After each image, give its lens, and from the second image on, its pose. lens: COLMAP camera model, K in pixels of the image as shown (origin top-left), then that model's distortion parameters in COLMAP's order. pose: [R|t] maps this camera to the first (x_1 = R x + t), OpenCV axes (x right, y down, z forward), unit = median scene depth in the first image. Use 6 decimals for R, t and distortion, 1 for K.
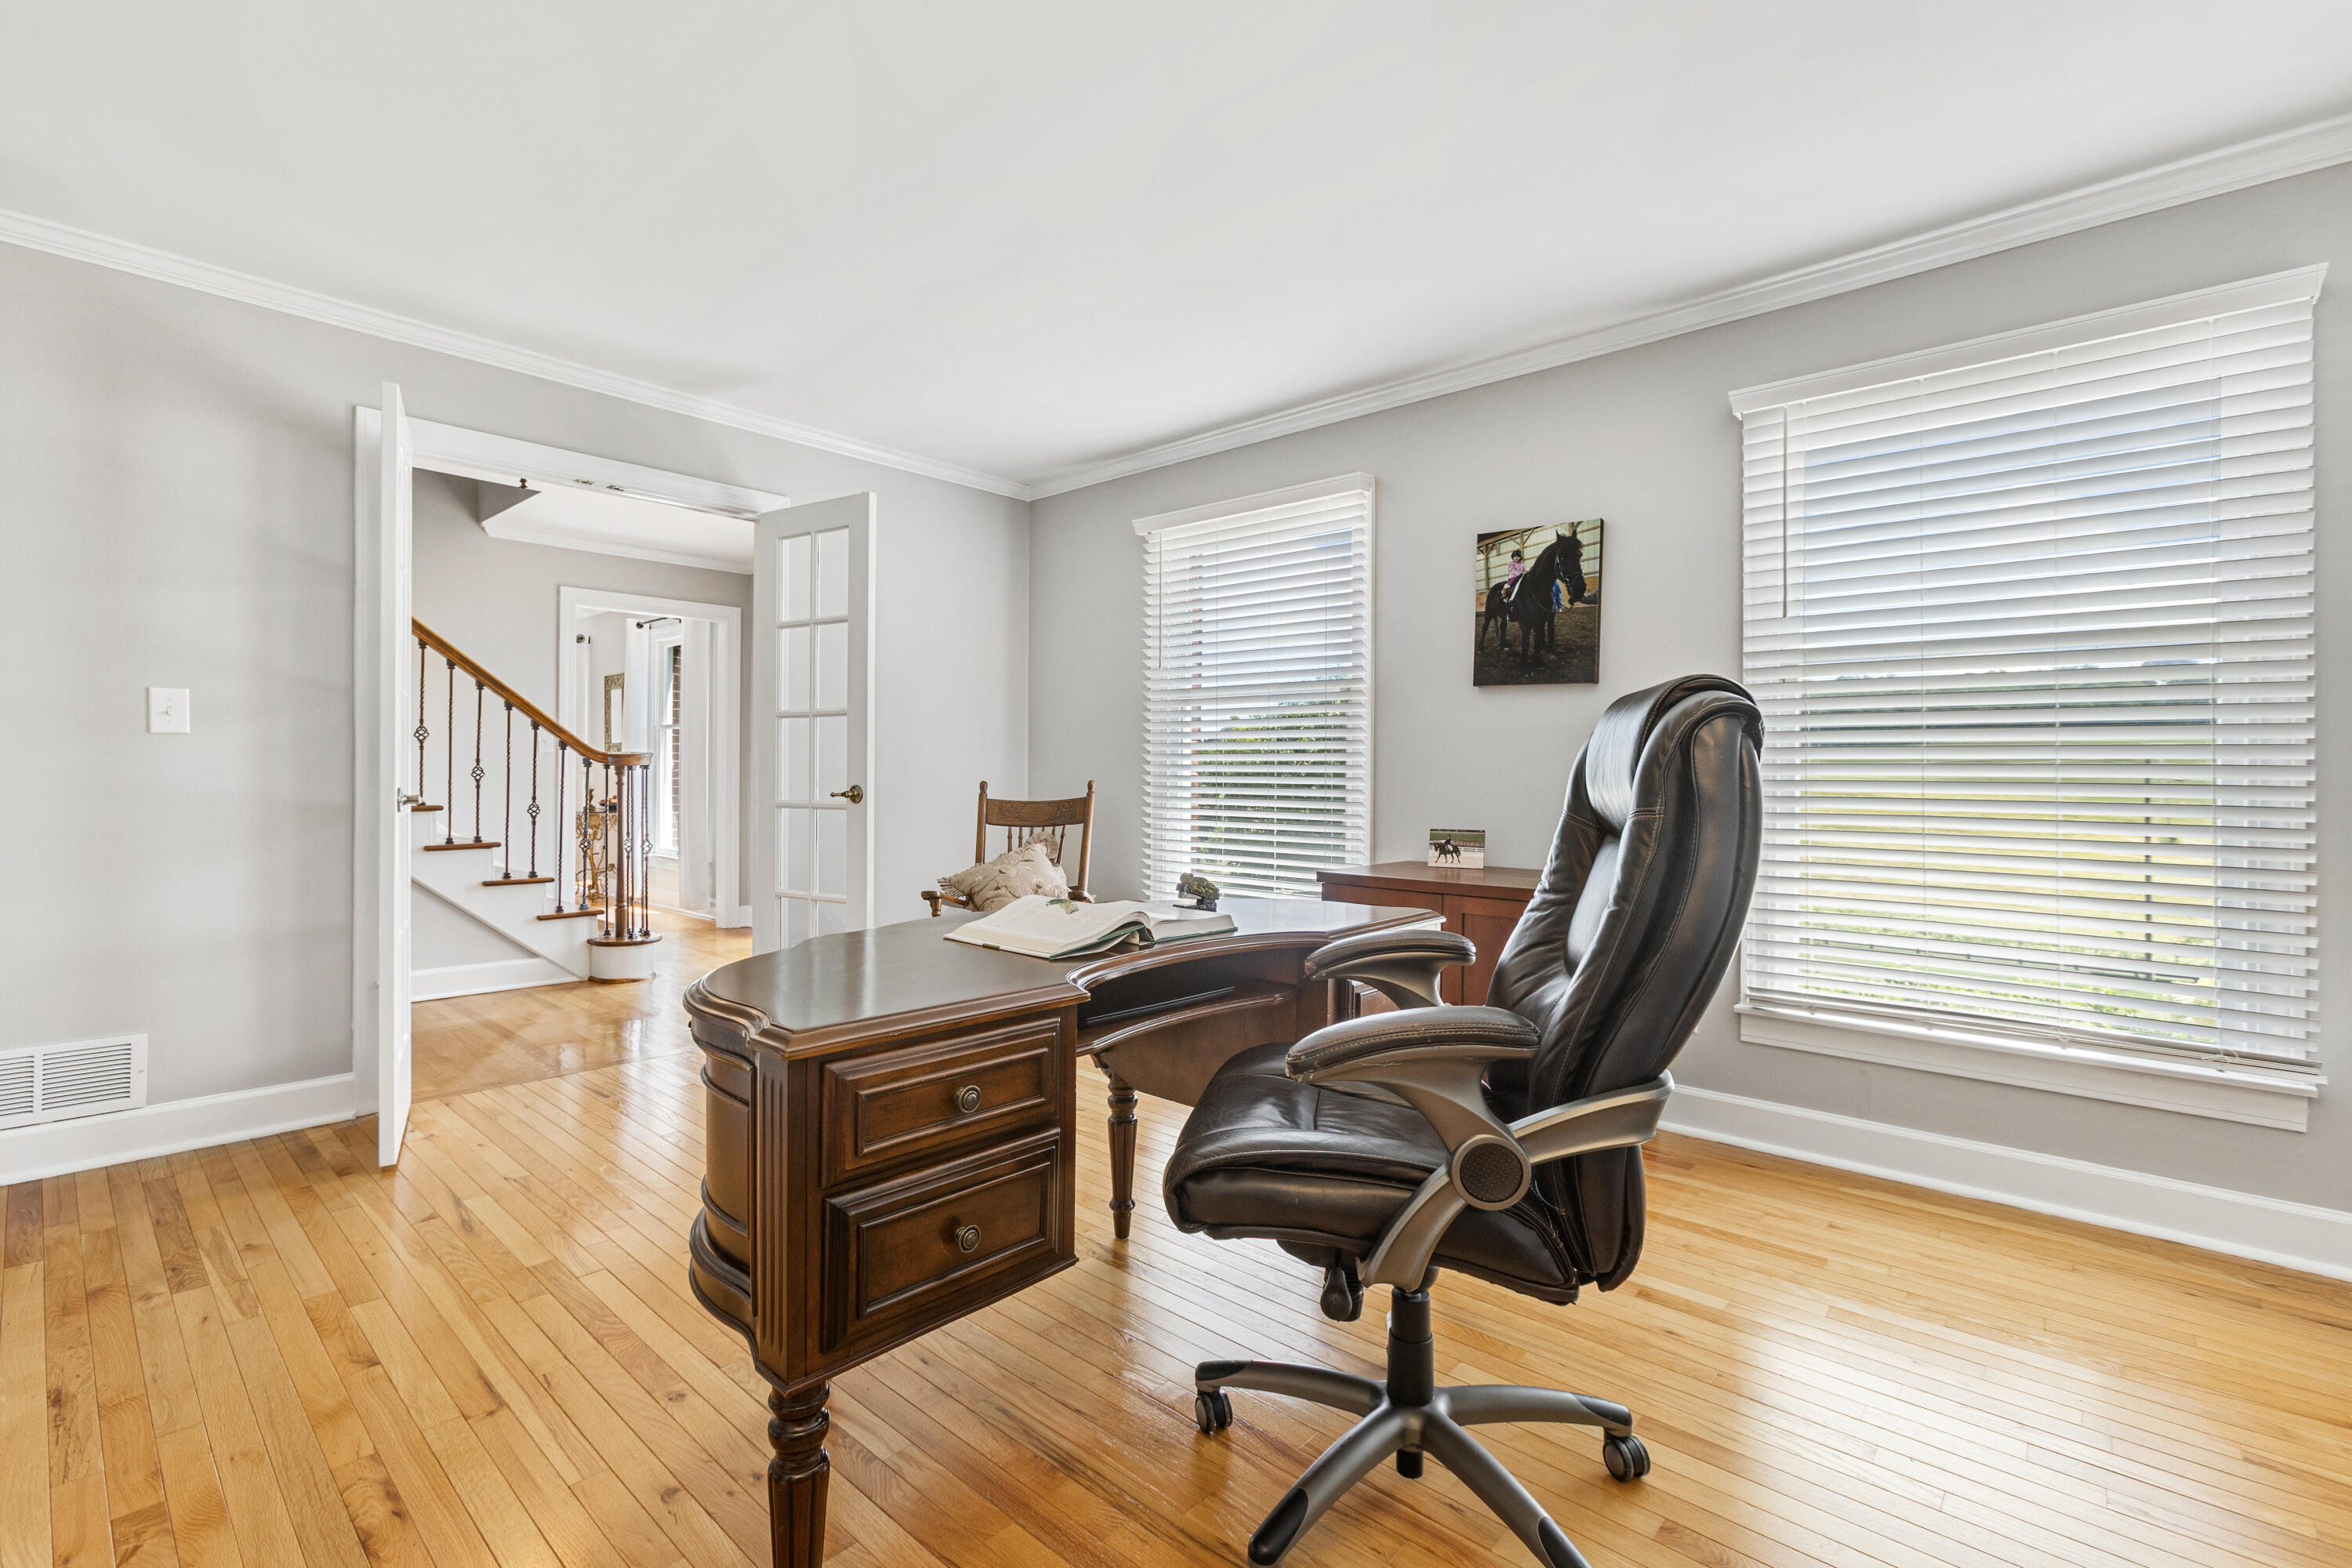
lens RADIAL K [[1075.0, 0, 1164.5], [0, 1075.0, 793.6], [0, 0, 1]] dist [-0.000467, 0.008463]
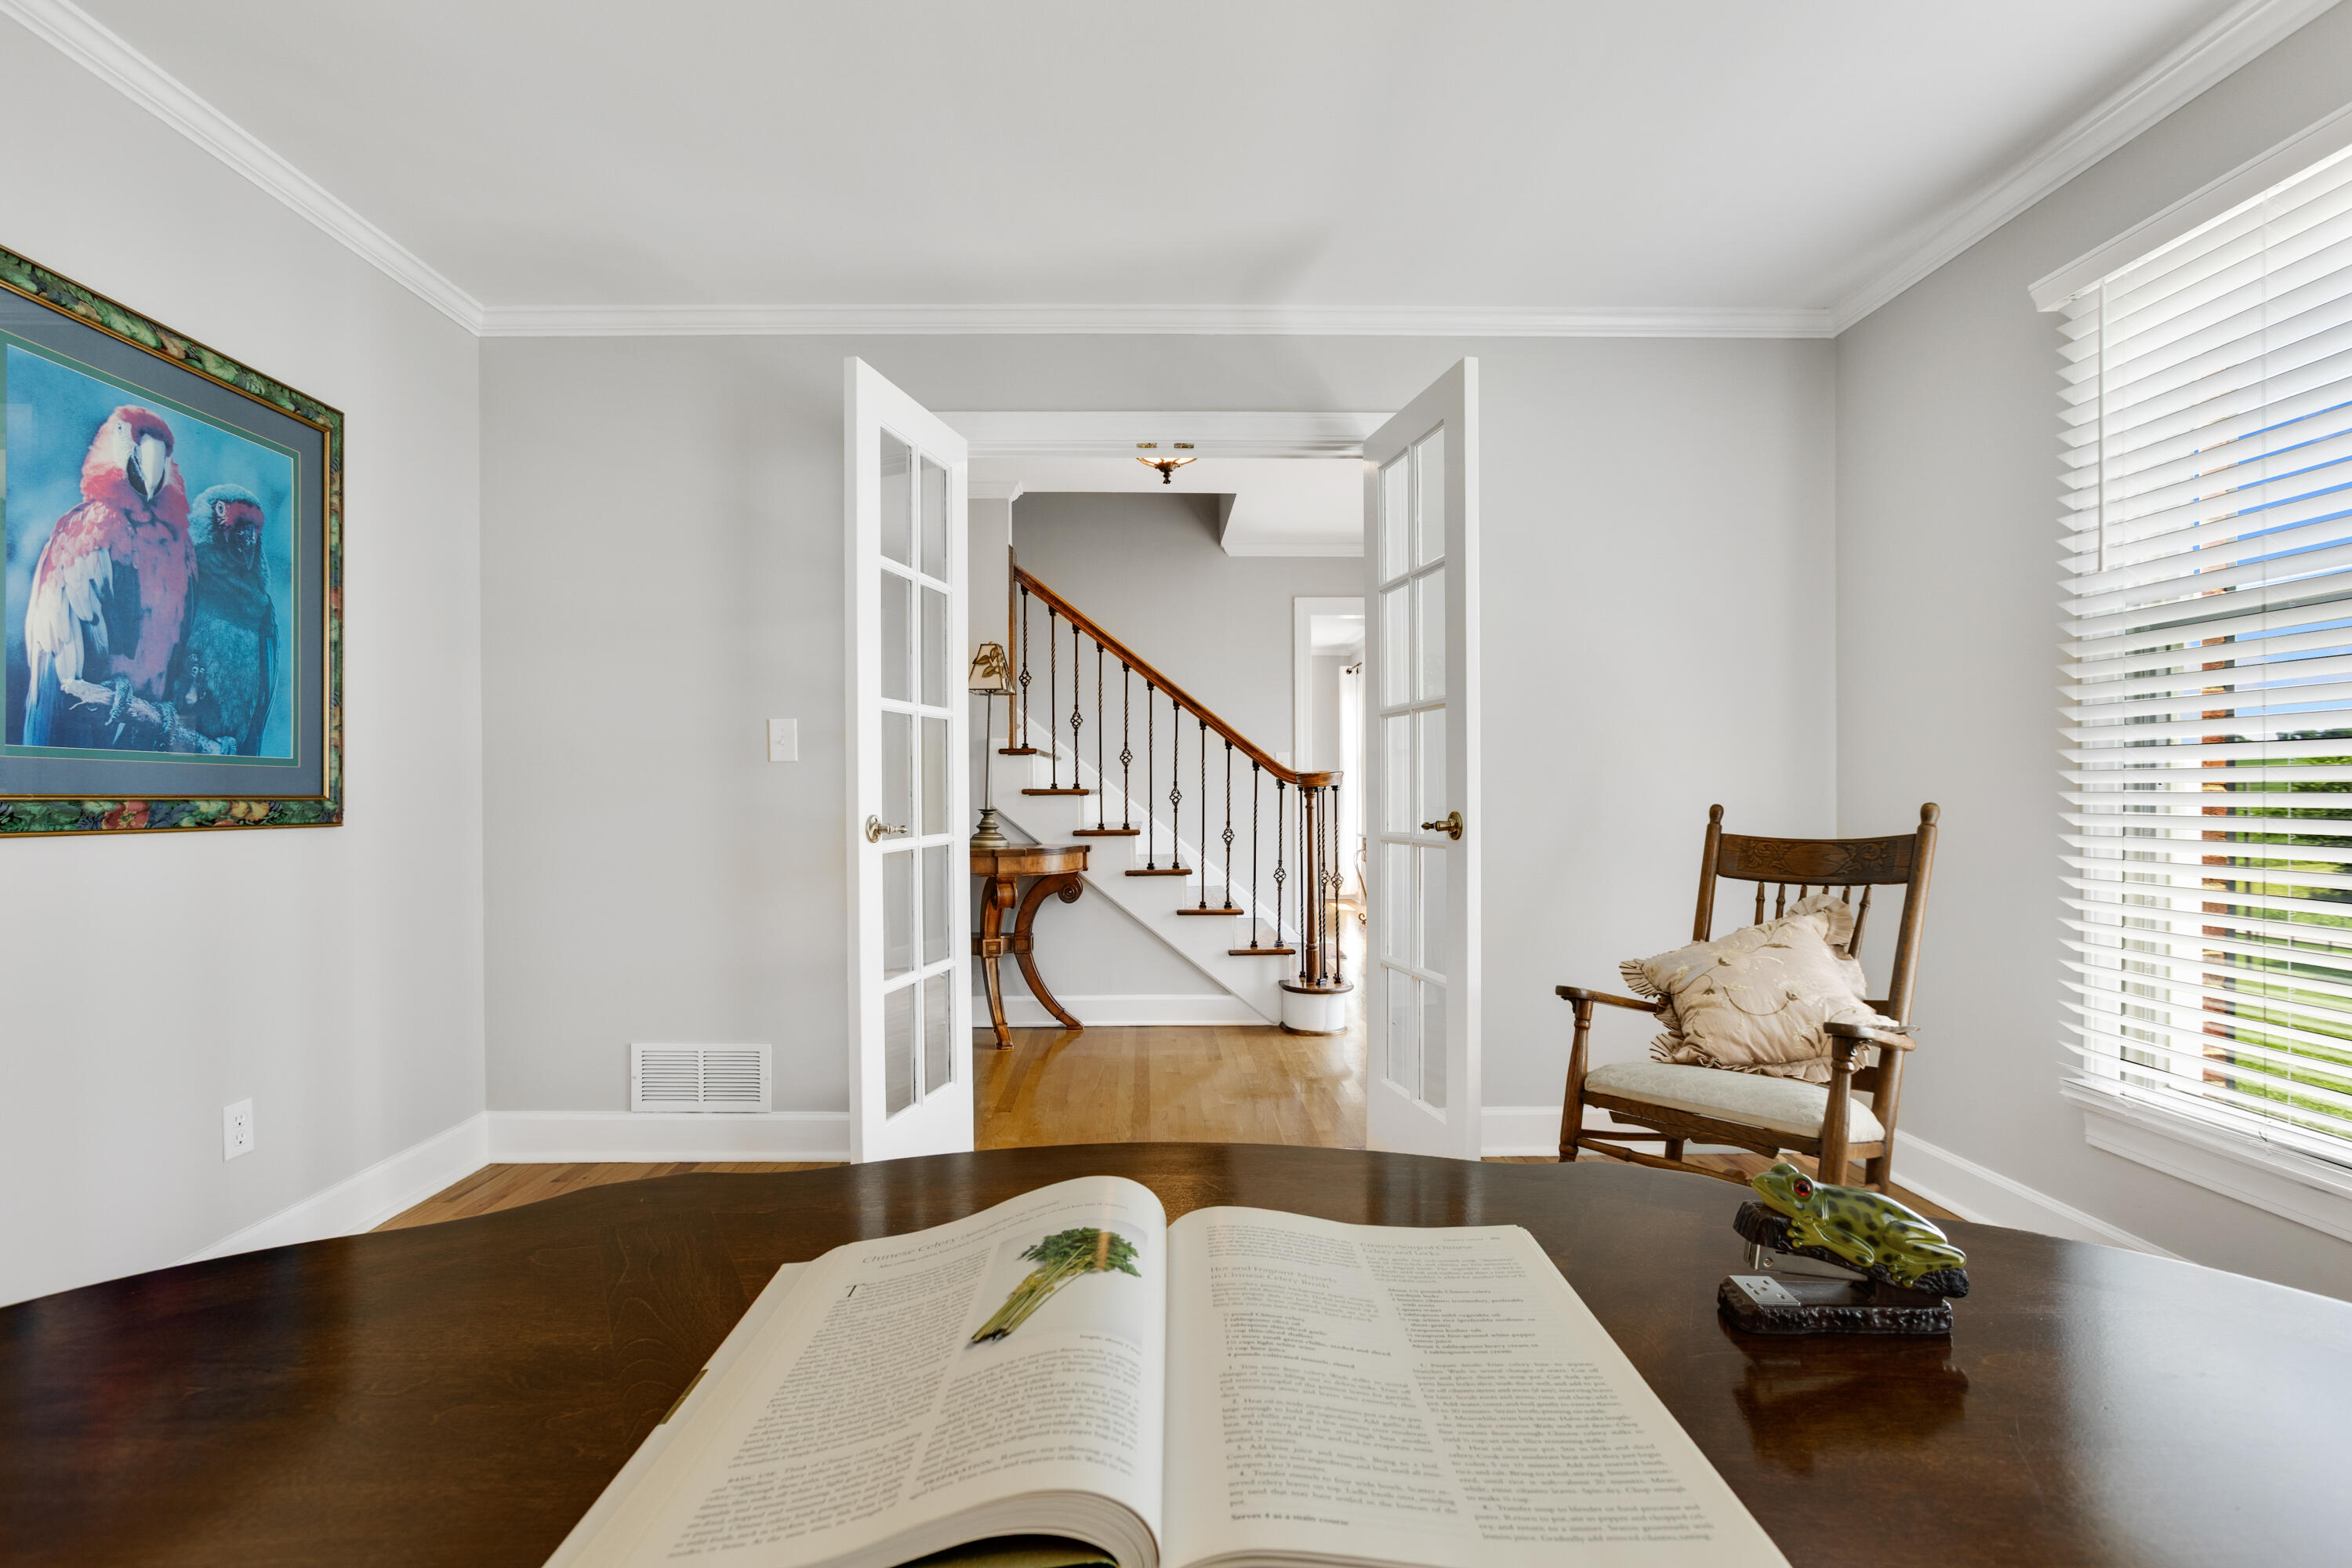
lens RADIAL K [[1075.0, 0, 1164.5], [0, 1075.0, 793.6], [0, 0, 1]] dist [-0.000467, 0.008463]
pose [[0.681446, -0.008456, -0.731819, 0.063094], [-0.005514, 0.999846, -0.016688, -0.005929], [0.731847, 0.015407, 0.681294, 0.362115]]
